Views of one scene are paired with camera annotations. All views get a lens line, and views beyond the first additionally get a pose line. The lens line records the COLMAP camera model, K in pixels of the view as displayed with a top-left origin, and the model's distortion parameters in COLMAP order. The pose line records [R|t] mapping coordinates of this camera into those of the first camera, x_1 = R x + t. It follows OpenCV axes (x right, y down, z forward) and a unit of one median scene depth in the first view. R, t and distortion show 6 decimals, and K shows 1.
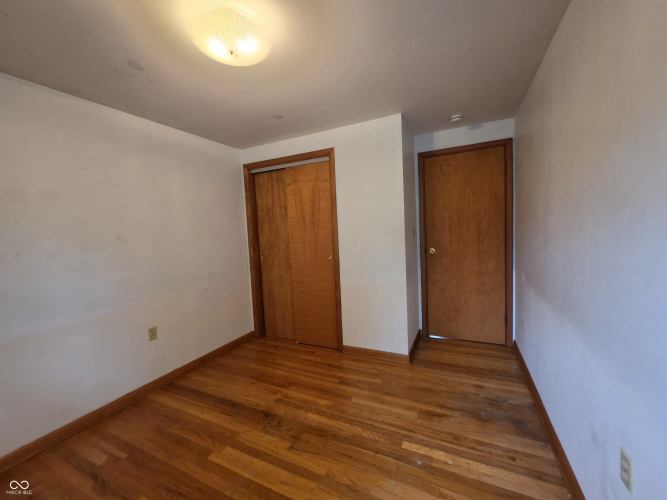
lens RADIAL K [[269.1, 0, 332.9], [0, 269.1, 248.9], [0, 0, 1]] dist [0.000760, -0.000017]
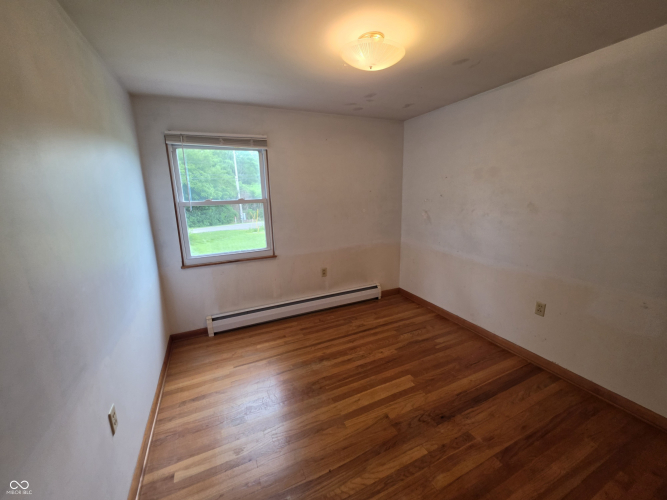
lens RADIAL K [[269.1, 0, 332.7], [0, 269.1, 250.1], [0, 0, 1]] dist [0.000760, -0.000017]
pose [[-0.632258, 0.227893, -0.740482, 0.599759], [-0.001110, 0.955493, 0.295013, -0.217449], [0.774757, 0.187346, -0.603865, 1.281097]]
